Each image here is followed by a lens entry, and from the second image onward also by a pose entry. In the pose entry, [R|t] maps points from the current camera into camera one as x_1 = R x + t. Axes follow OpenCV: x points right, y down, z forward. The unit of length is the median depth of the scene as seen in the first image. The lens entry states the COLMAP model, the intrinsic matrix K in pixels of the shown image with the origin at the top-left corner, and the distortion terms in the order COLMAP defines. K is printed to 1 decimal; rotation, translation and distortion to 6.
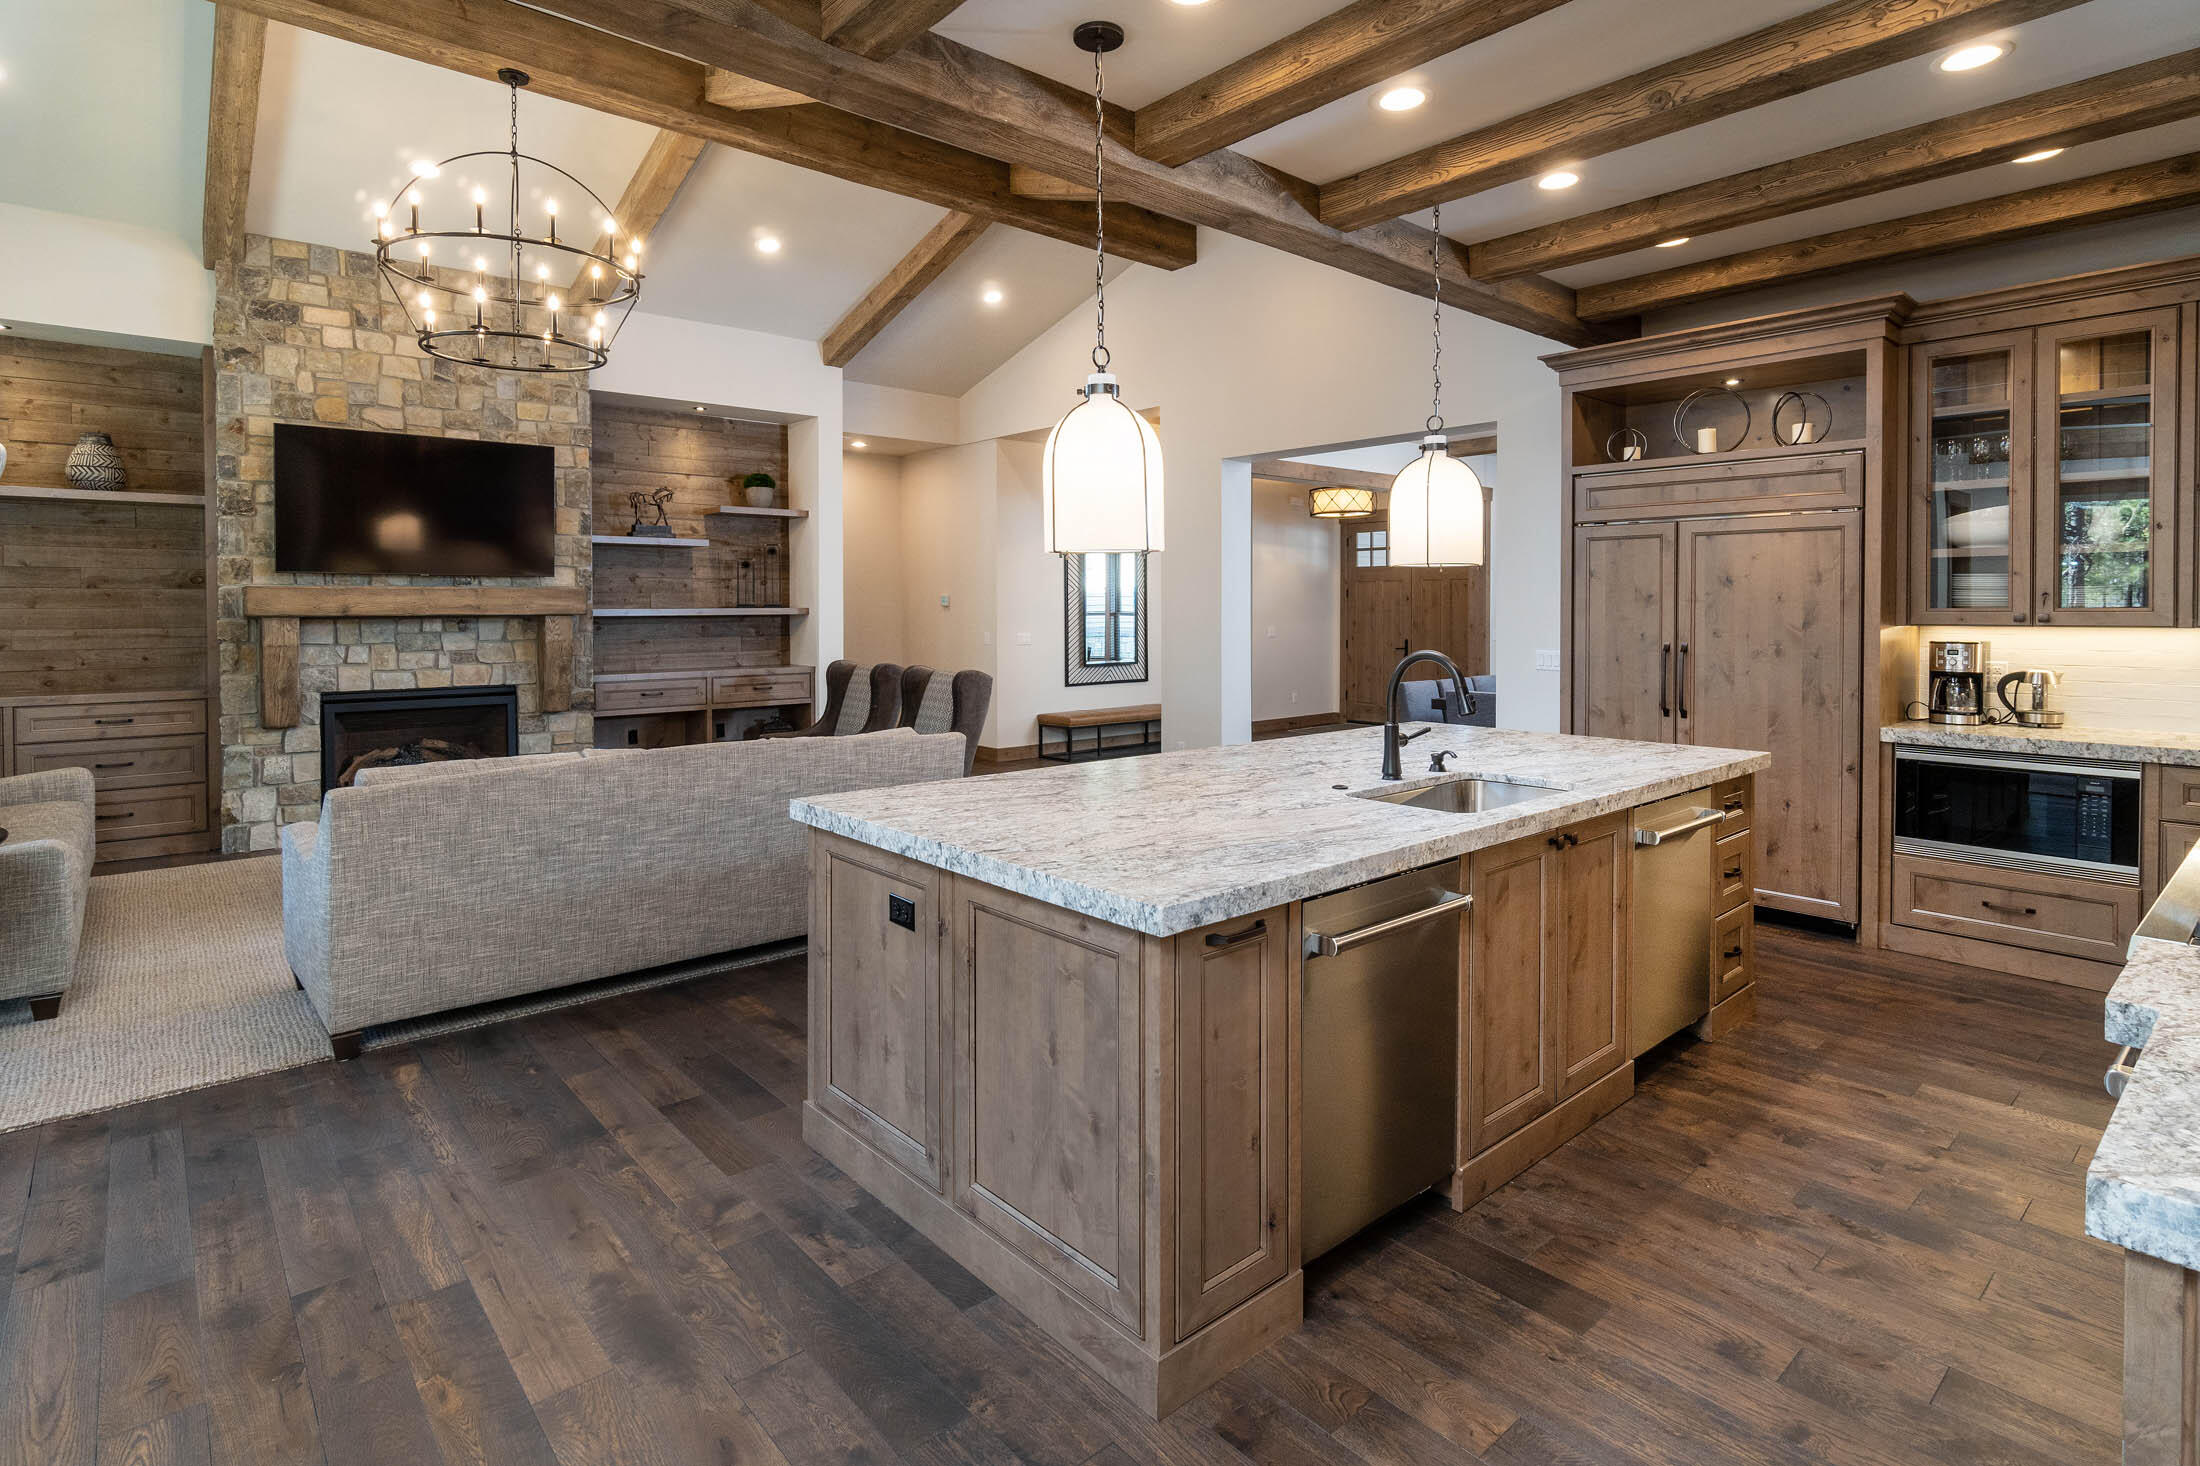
lens RADIAL K [[1122.9, 0, 1085.7], [0, 1122.9, 618.7], [0, 0, 1]] dist [0.000039, -0.001225]
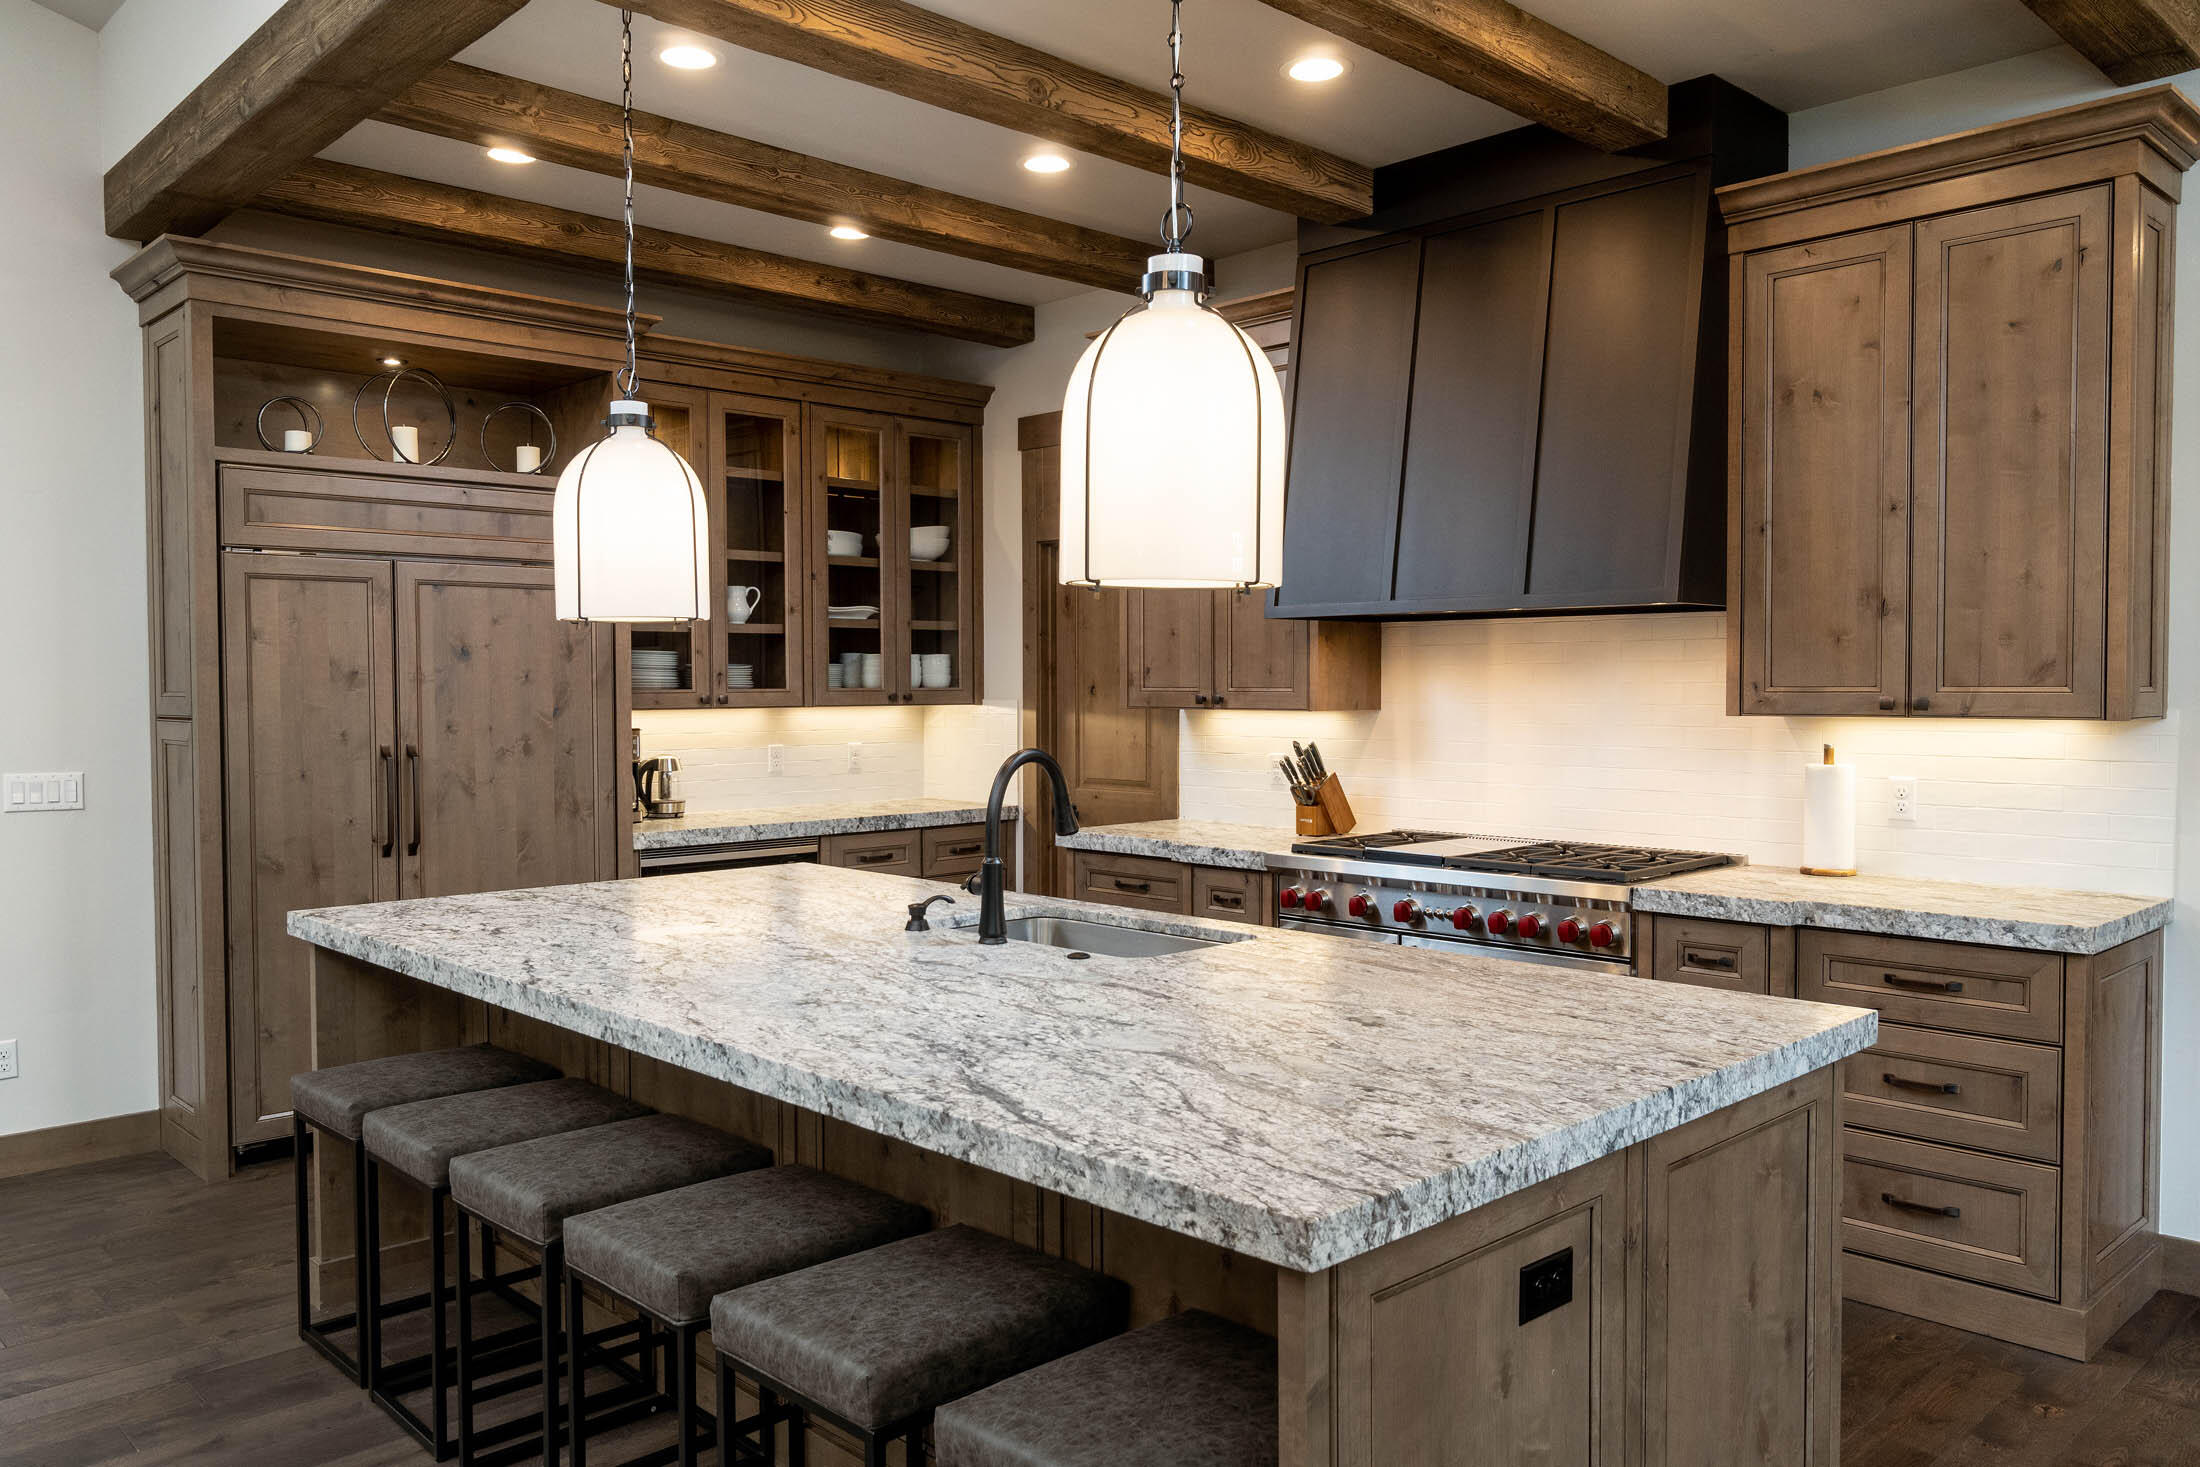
lens RADIAL K [[1621.7, 0, 1098.3], [0, 1621.7, 734.1], [0, 0, 1]] dist [0.006292, -0.000488]
pose [[-0.066416, -0.029176, 0.997365, -0.345044], [0.015403, 0.999423, 0.030262, -0.005284], [-0.997673, 0.017373, -0.065928, 0.491133]]
